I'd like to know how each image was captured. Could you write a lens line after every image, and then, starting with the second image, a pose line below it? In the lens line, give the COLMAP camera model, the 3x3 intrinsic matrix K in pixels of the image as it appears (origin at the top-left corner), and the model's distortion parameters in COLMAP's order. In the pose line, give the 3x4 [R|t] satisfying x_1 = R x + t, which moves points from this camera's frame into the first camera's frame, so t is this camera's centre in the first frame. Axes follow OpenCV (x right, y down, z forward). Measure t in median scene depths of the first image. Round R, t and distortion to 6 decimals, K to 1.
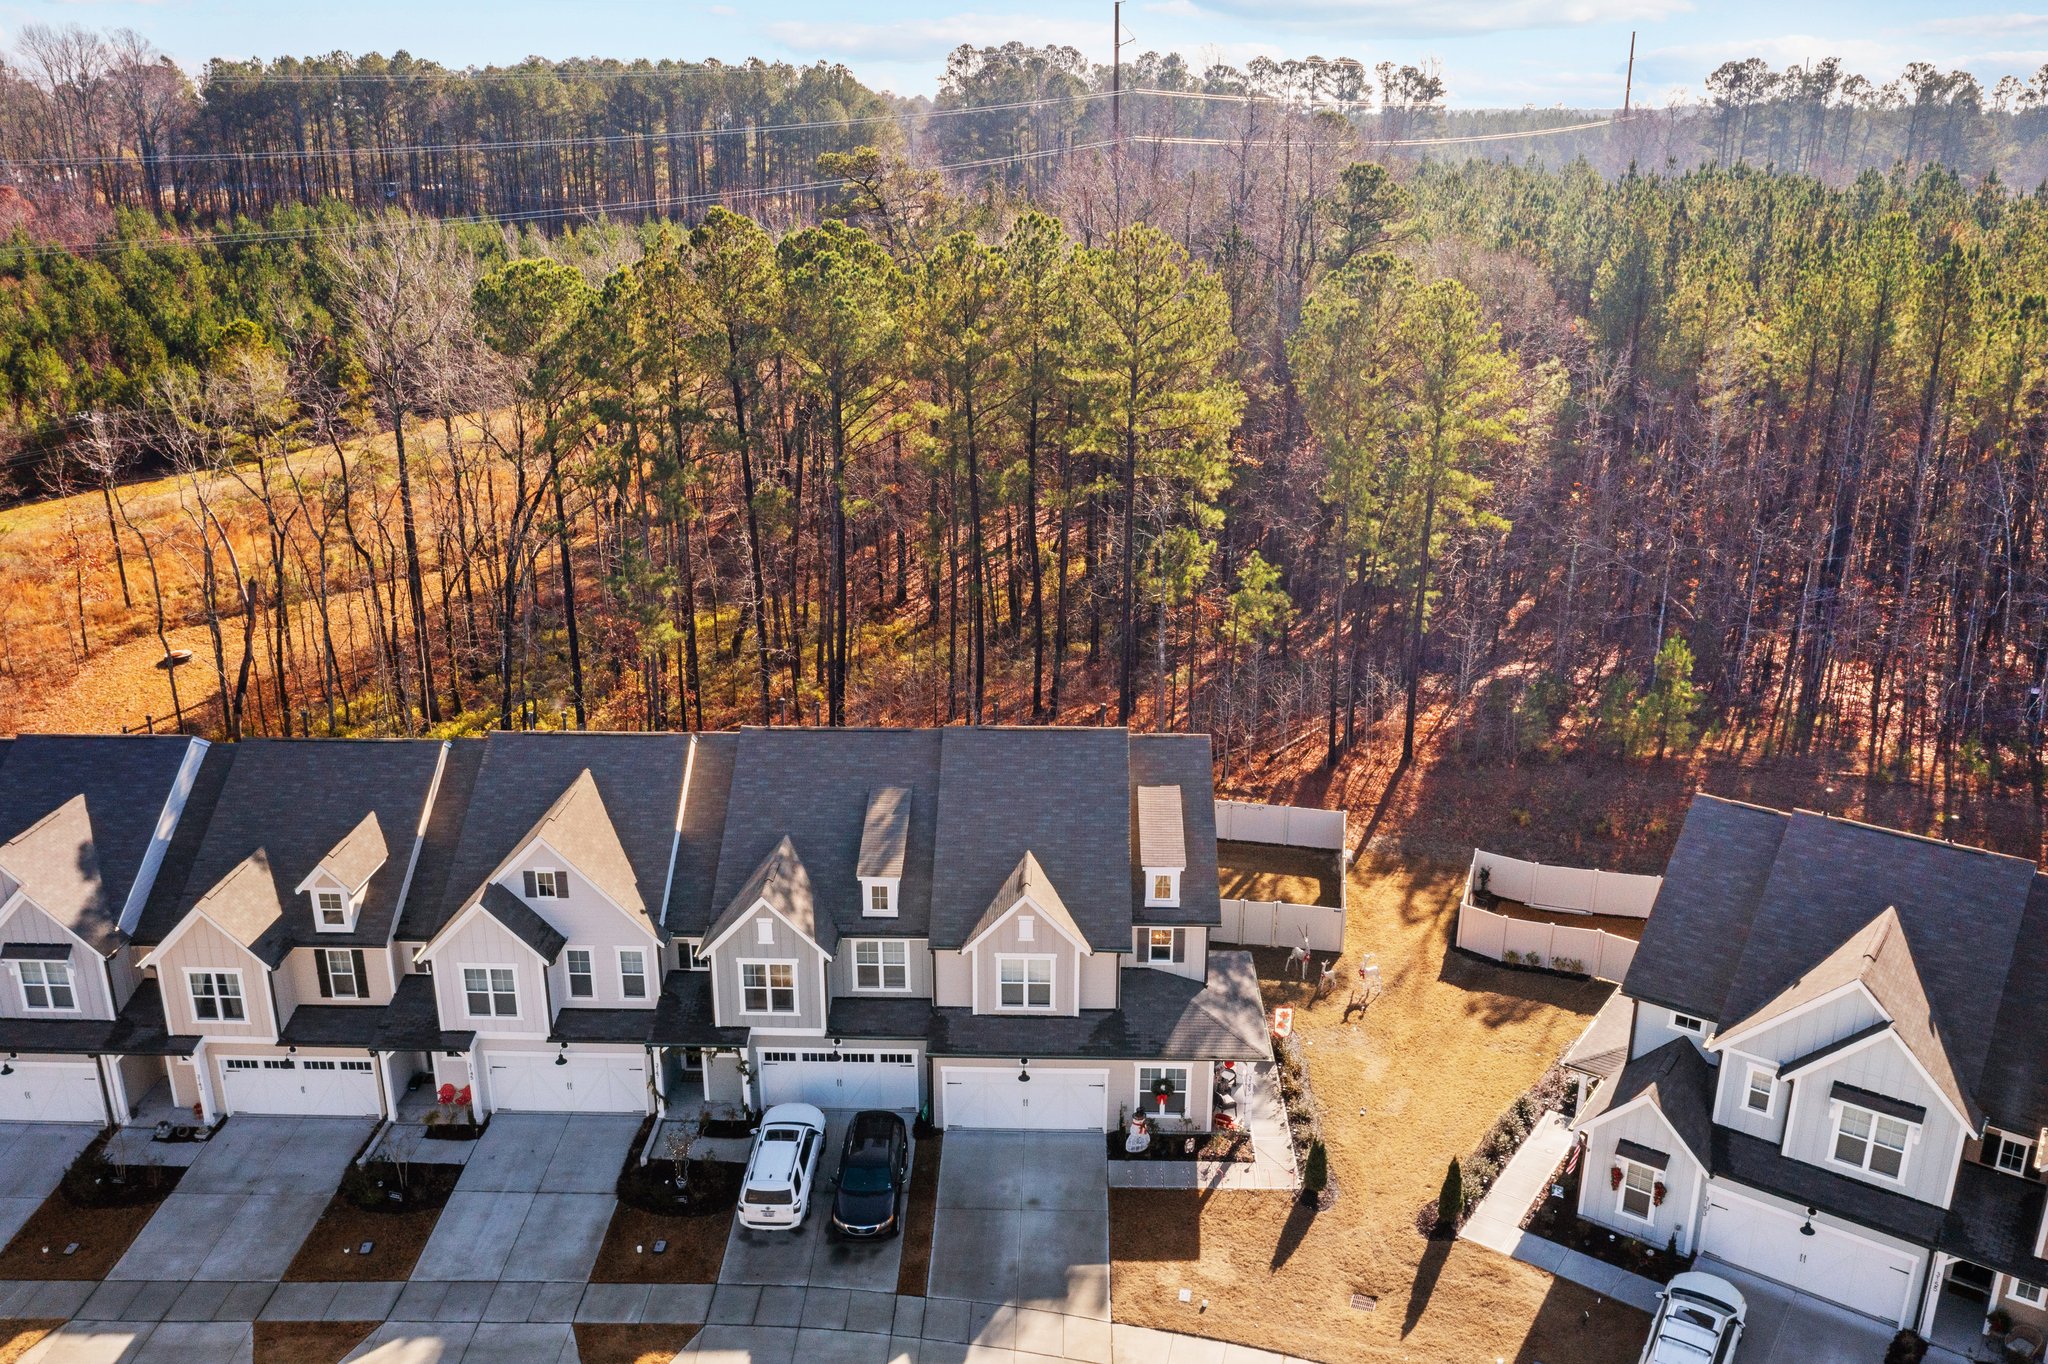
lens RADIAL K [[1614.9, 0, 1003.7], [0, 1614.9, 679.1], [0, 0, 1]] dist [-0.005655, -0.002838]
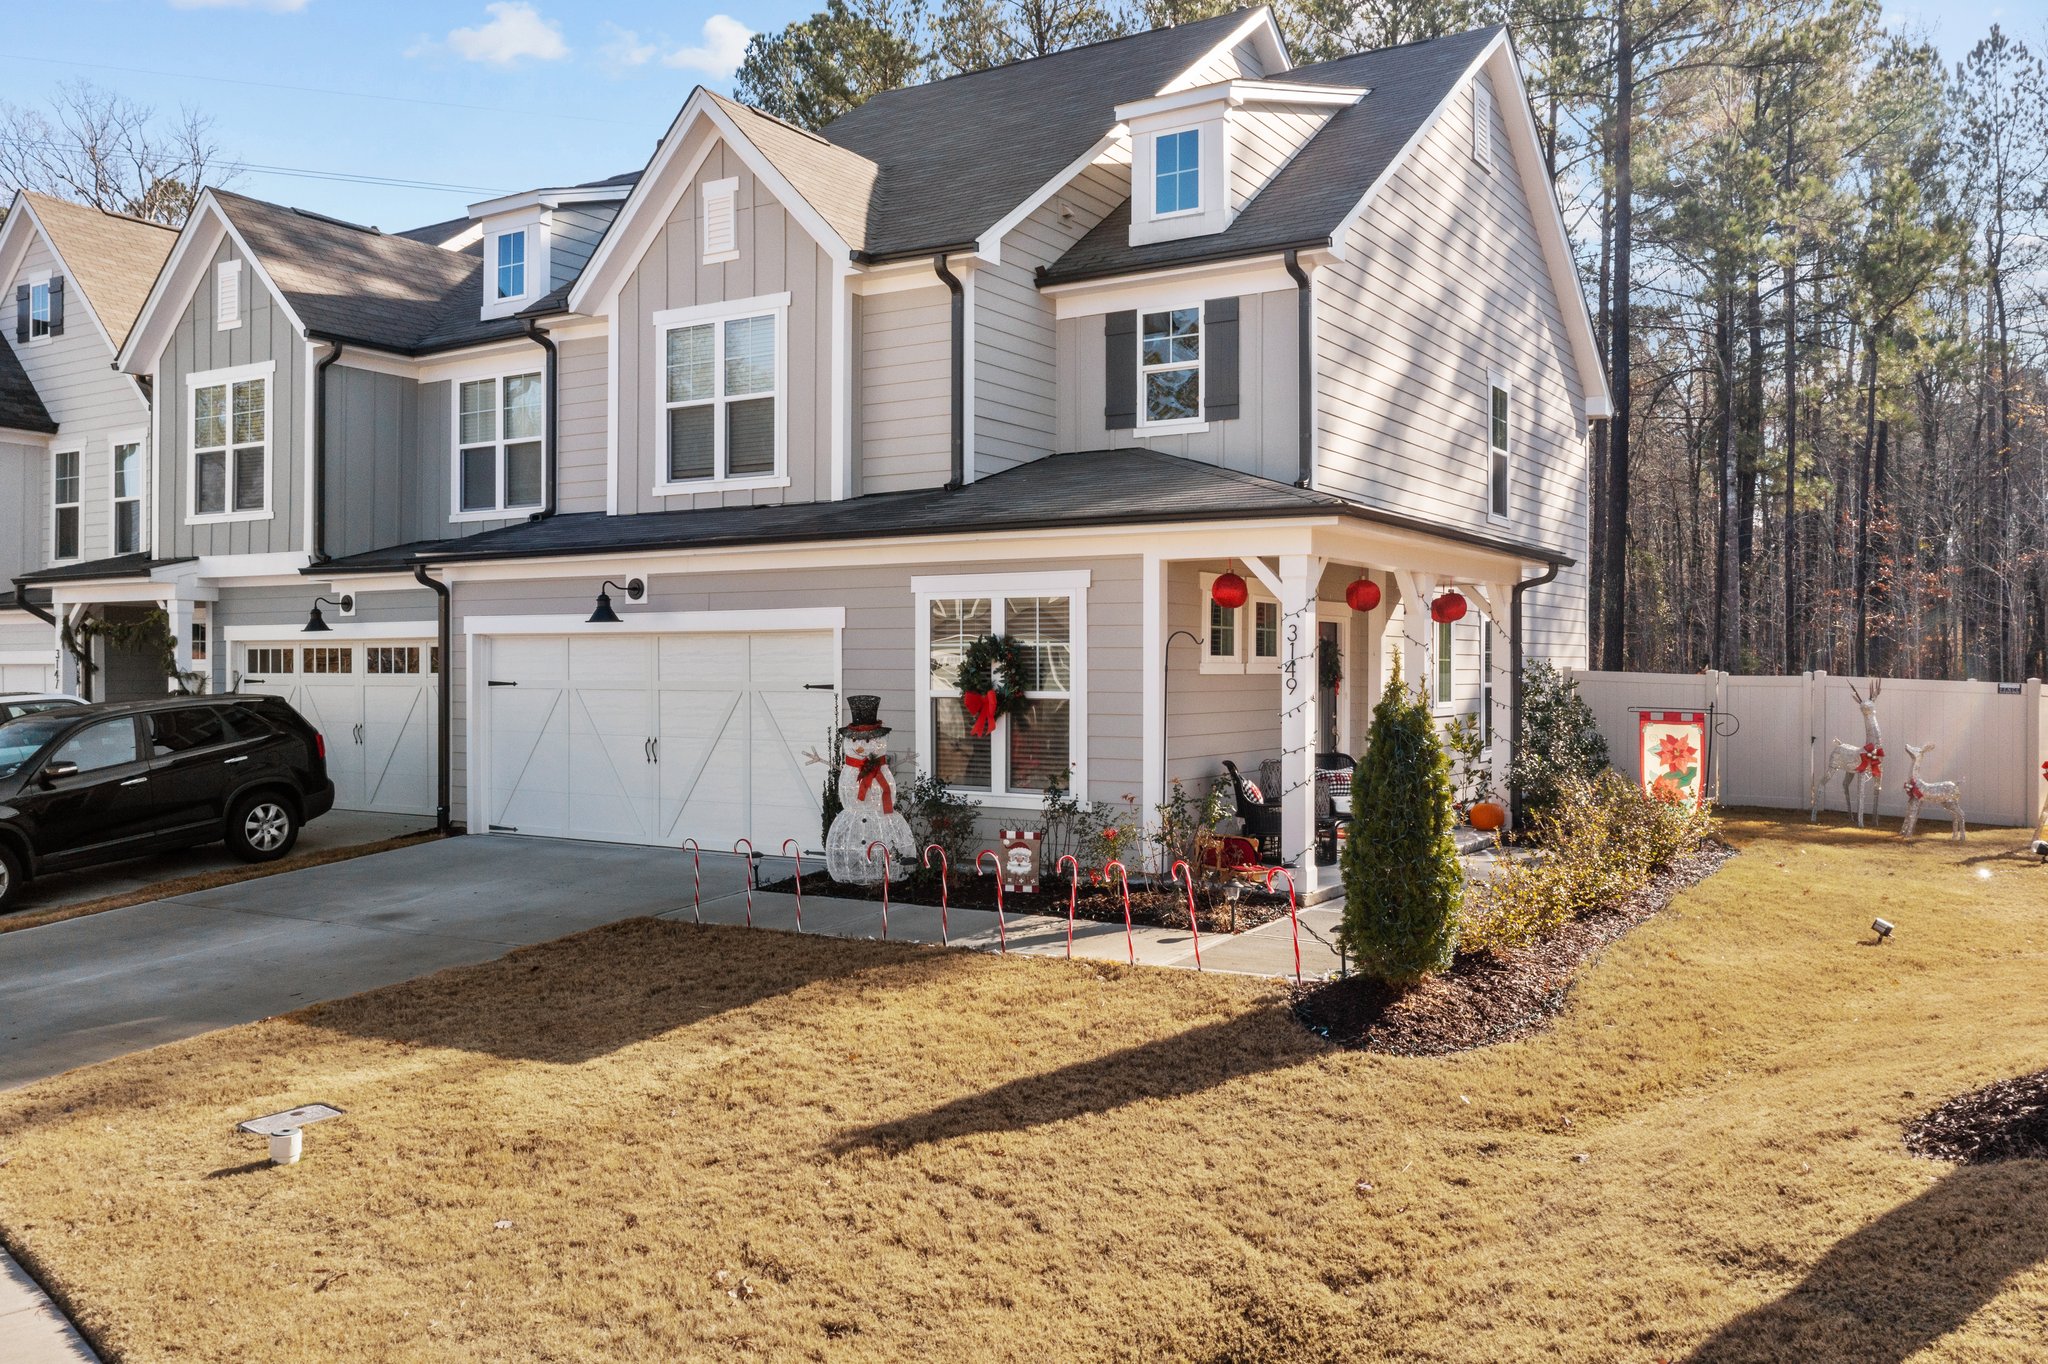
lens RADIAL K [[1619.1, 0, 1016.9], [0, 1619.1, 669.6], [0, 0, 1]] dist [-0.020041, 0.002212]
pose [[0.867728, 0.008137, -0.496972, 0.236309], [-0.167020, 0.946499, -0.276124, 0.323807], [0.468137, 0.322605, 0.822663, 0.764995]]
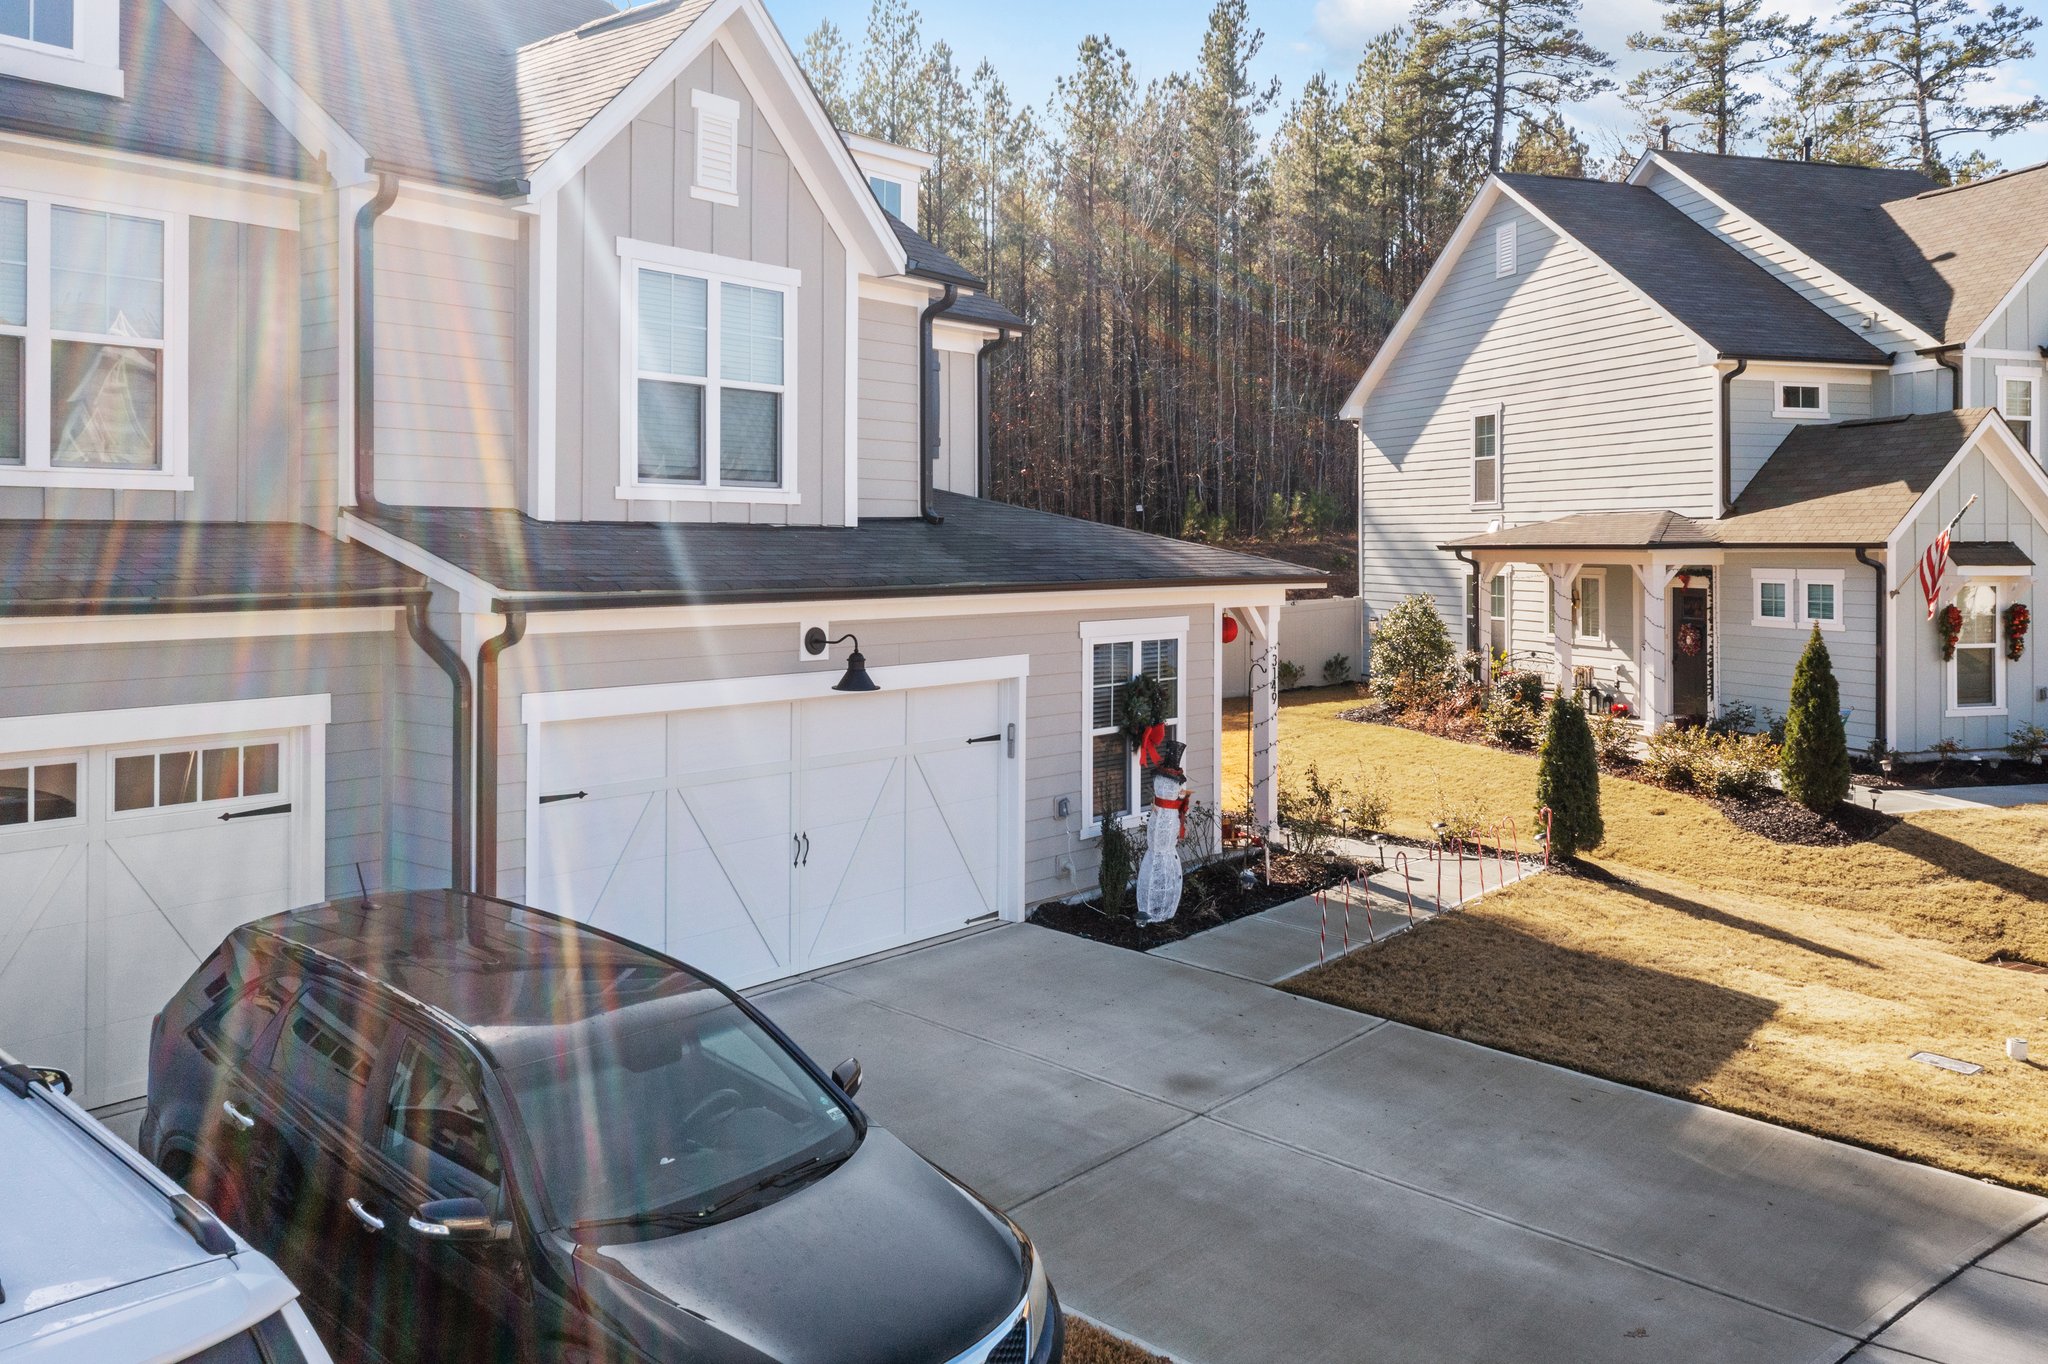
lens RADIAL K [[1649.4, 0, 998.9], [0, 1649.4, 541.6], [0, 0, 1]] dist [0.041000, -0.124345]
pose [[0.604419, 0.010614, 0.796596, -0.169108], [0.254347, 0.945011, -0.205577, 0.277495], [-0.754974, 0.326867, 0.568483, 0.819492]]
